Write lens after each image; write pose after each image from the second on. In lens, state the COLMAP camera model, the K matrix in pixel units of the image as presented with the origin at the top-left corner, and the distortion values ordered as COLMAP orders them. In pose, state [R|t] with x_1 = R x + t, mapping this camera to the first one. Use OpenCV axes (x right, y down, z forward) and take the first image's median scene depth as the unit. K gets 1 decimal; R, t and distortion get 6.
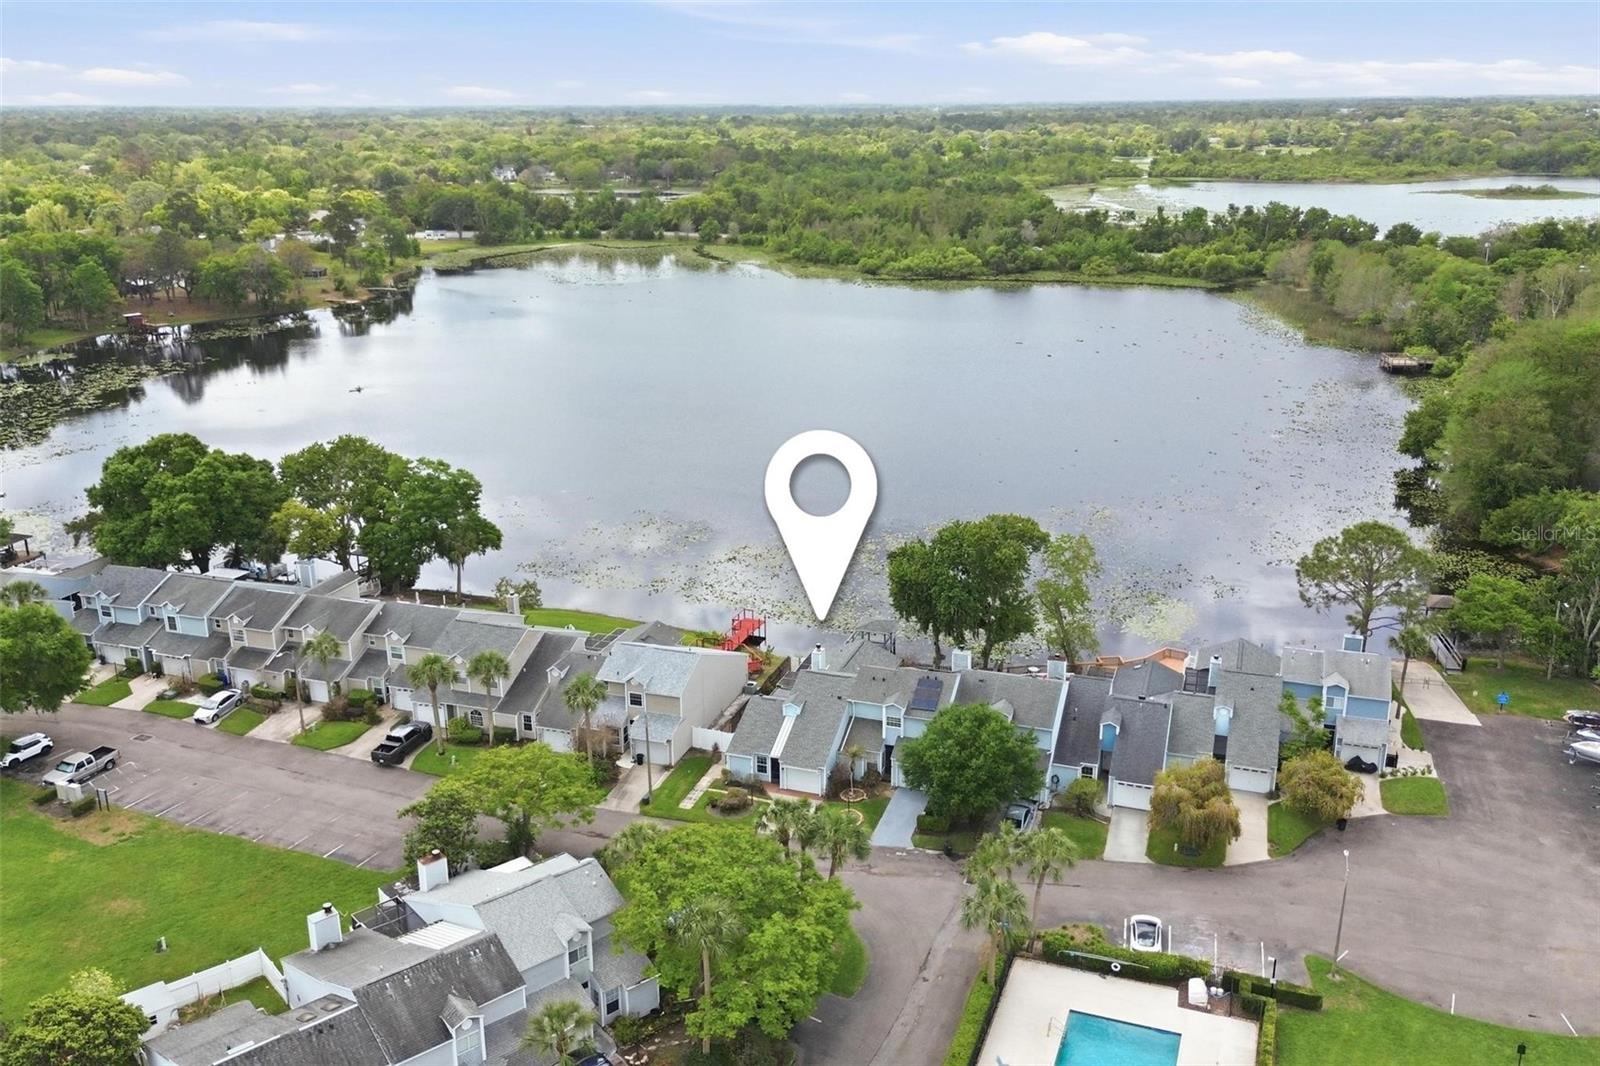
lens RADIAL K [[1288.8, 0, 810.5], [0, 1288.8, 532.7], [0, 0, 1]] dist [0.075212, -0.001985]
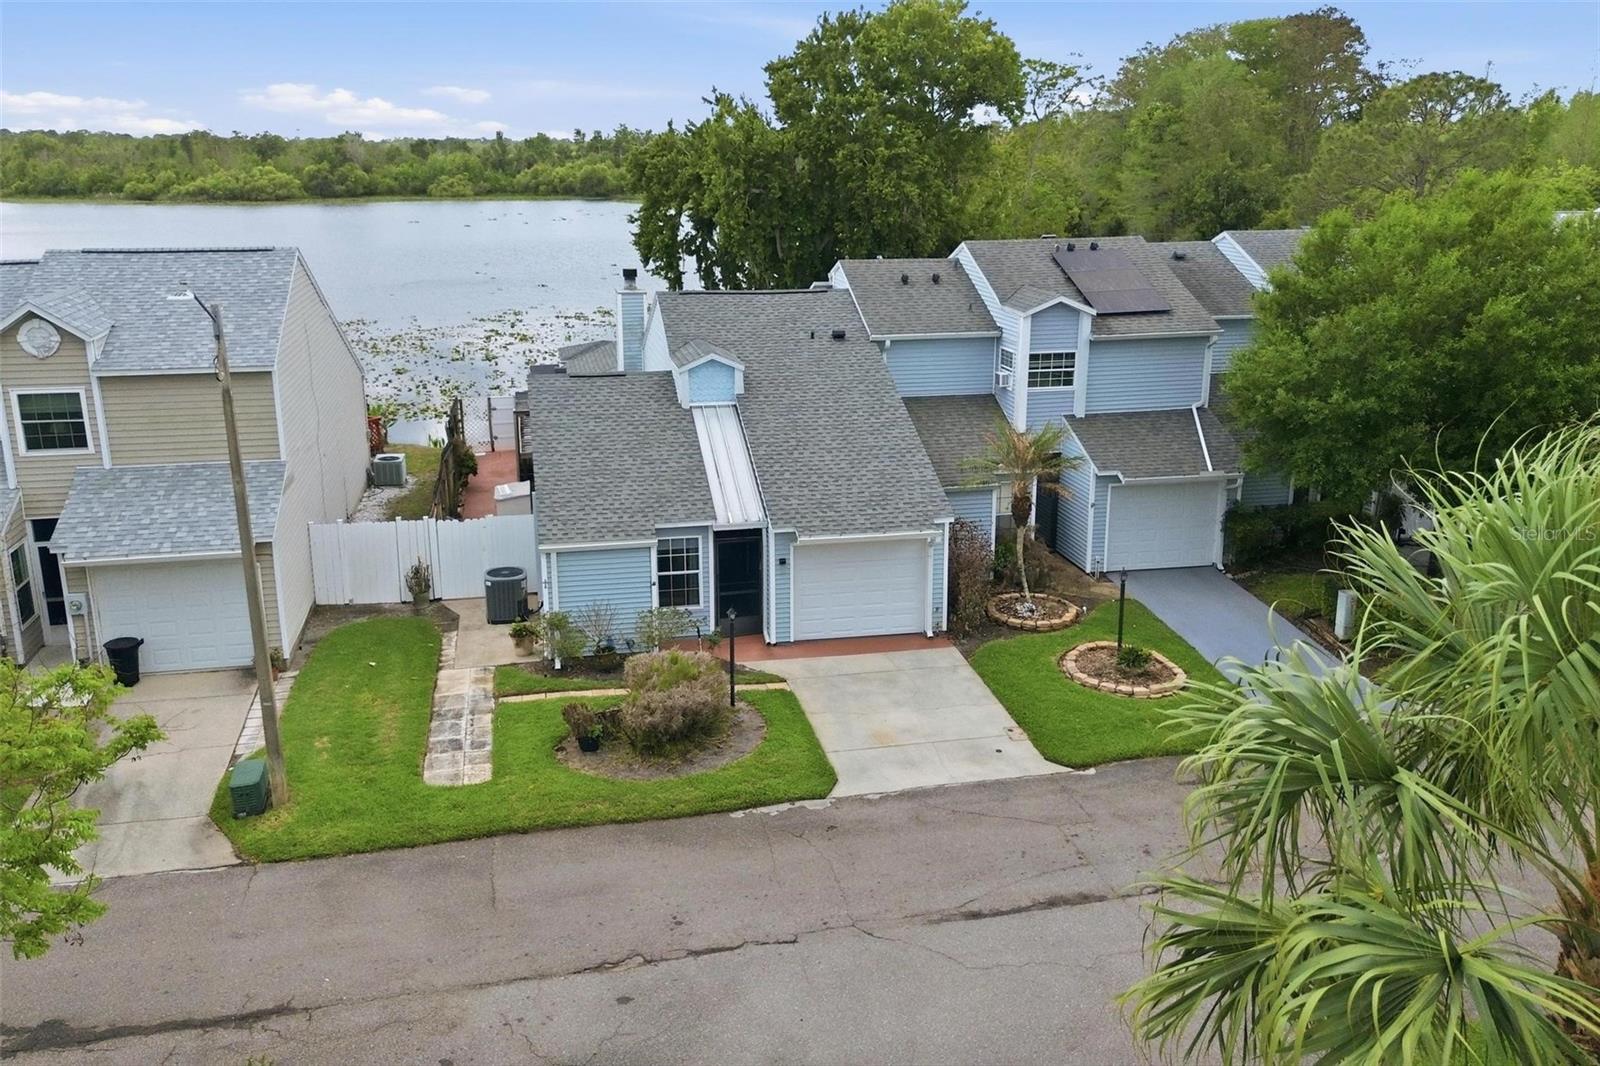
lens RADIAL K [[1343.2, 0, 785.2], [0, 1343.2, 538.2], [0, 0, 1]] dist [0.021821, 0.004056]
pose [[0.868738, -0.135709, 0.476317, -0.097952], [0.148205, 0.988890, 0.011443, 0.116797], [-0.472578, 0.060652, 0.879199, 0.510578]]
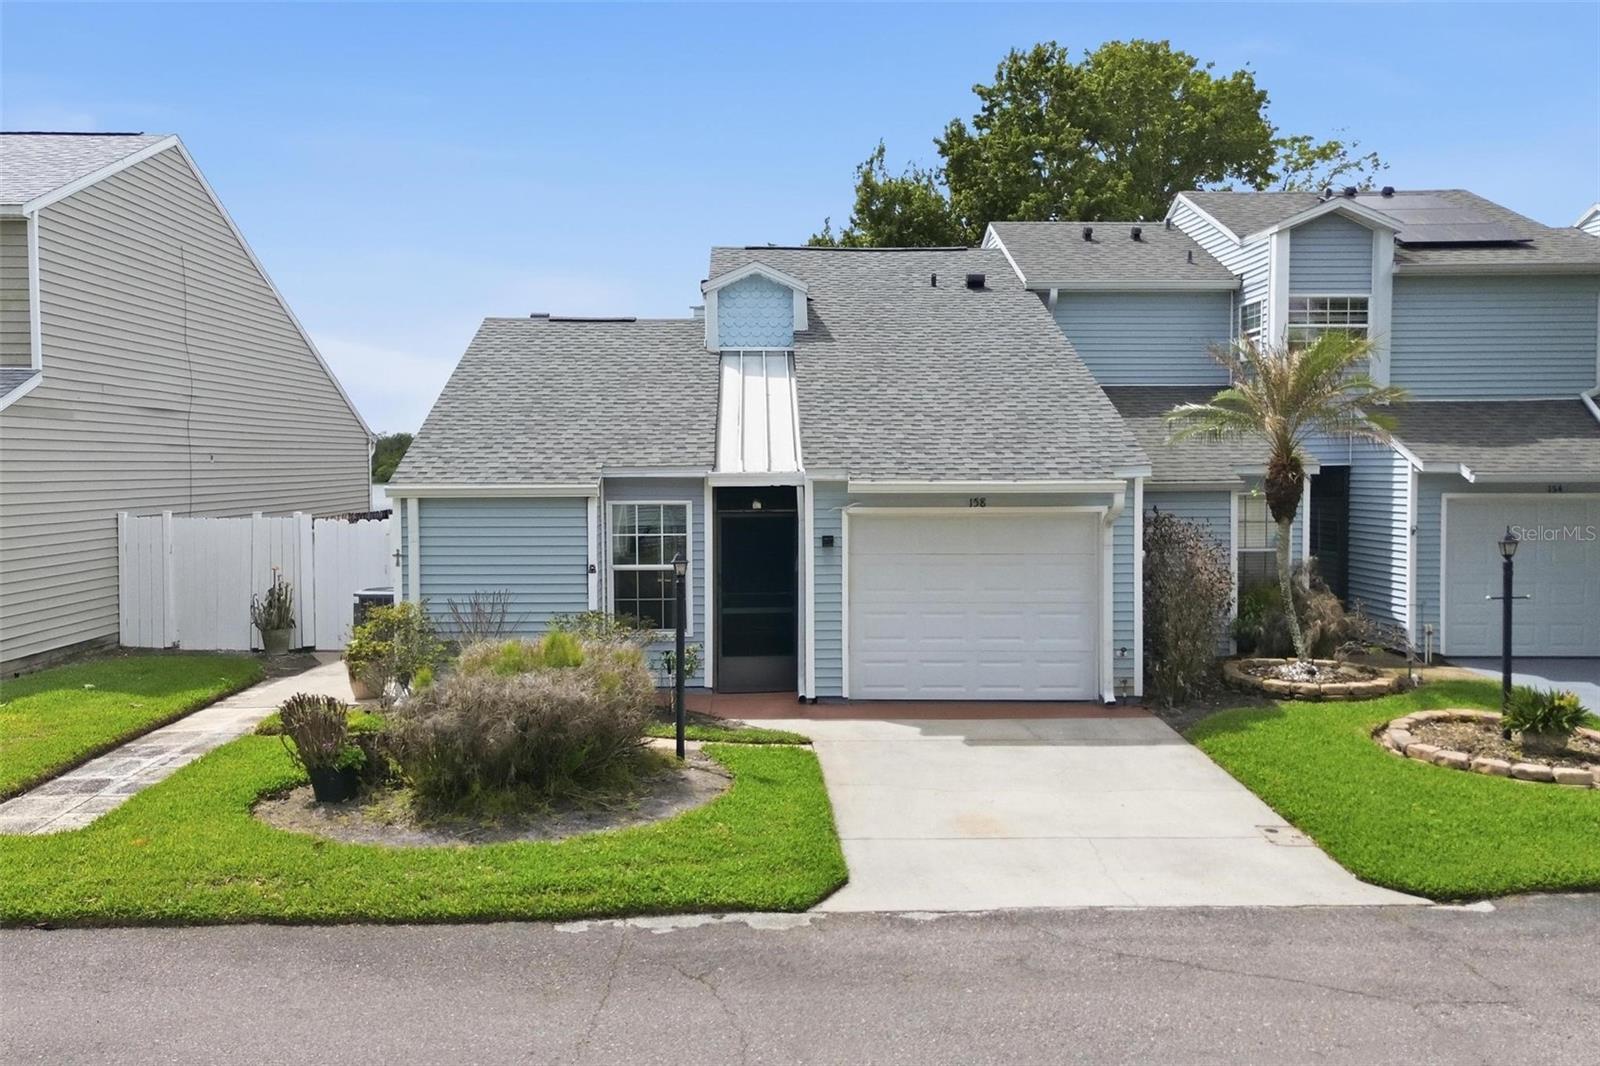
lens RADIAL K [[1390.5, 0, 785.1], [0, 1390.5, 528.5], [0, 0, 1]] dist [0.016260, 0.002983]
pose [[0.940410, -0.015740, 0.339677, -0.051458], [0.102042, 0.965953, -0.237746, 0.144379], [-0.324370, 0.258240, 0.909998, 0.575859]]
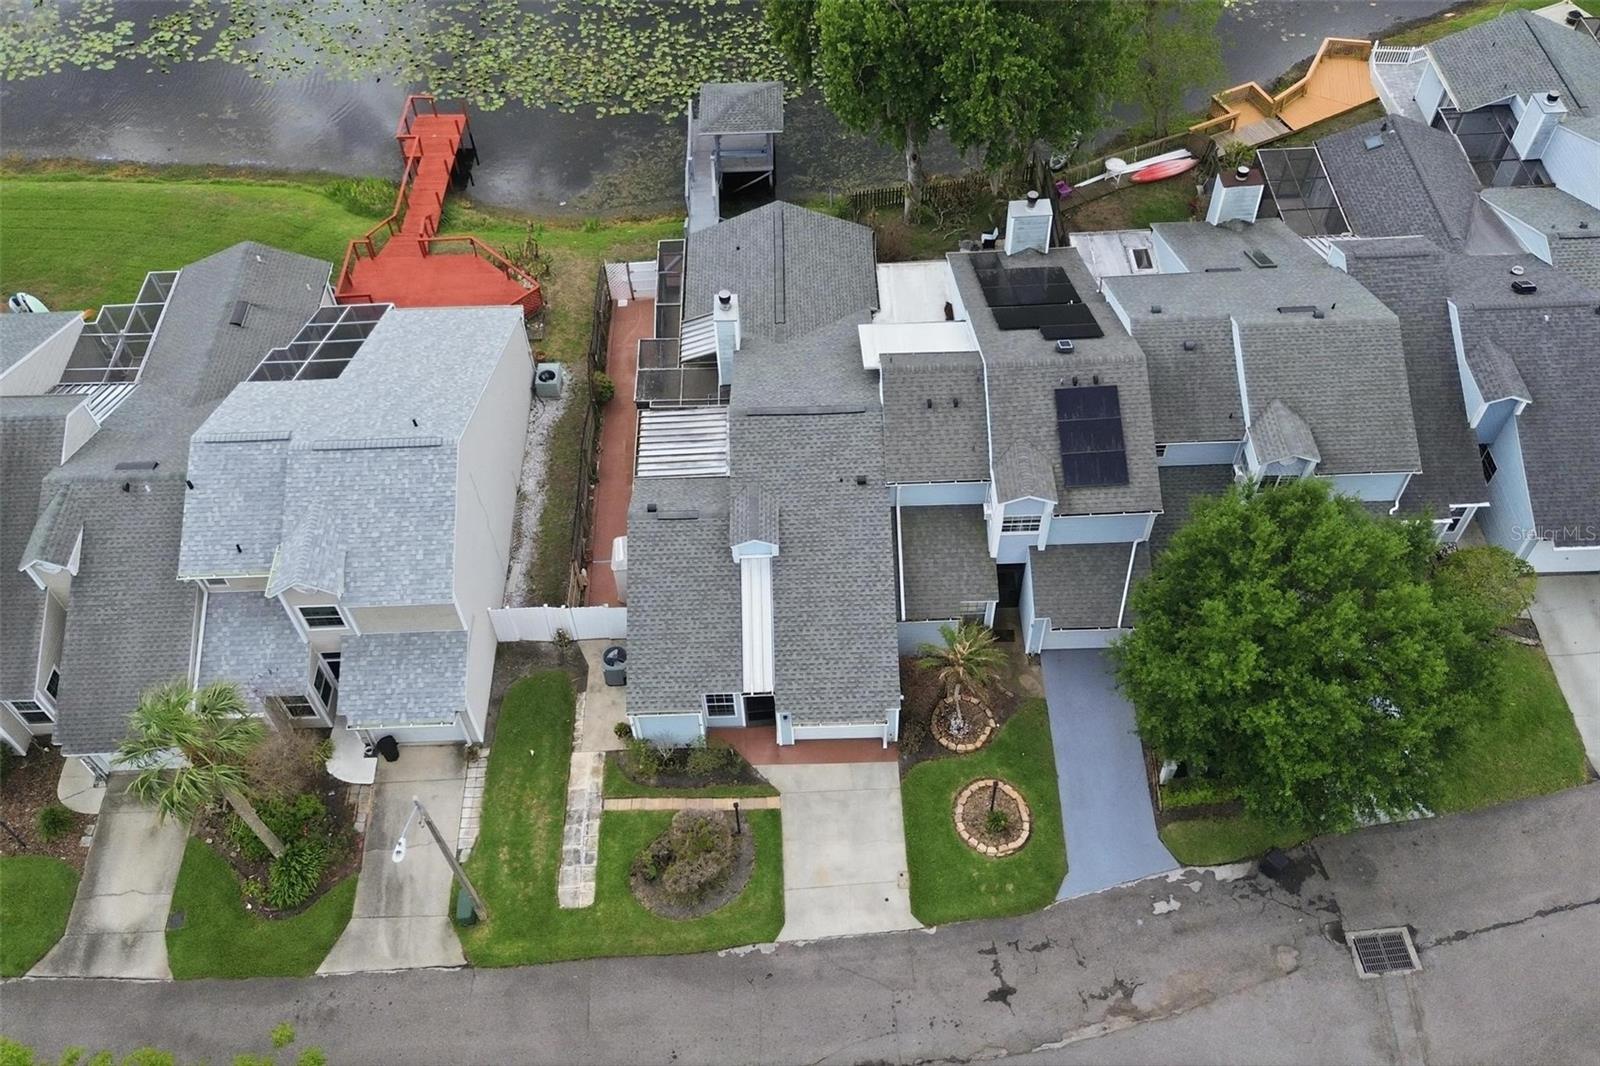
lens RADIAL K [[1340.0, 0, 800.0], [0, 1340.0, 533.0], [0, 0, 1]] dist [0.071607, -0.083078]
pose [[0.940158, -0.278964, 0.195657, -0.054086], [0.123834, 0.814686, 0.566526, -0.061080], [-0.317439, -0.508395, 0.800479, 0.468185]]
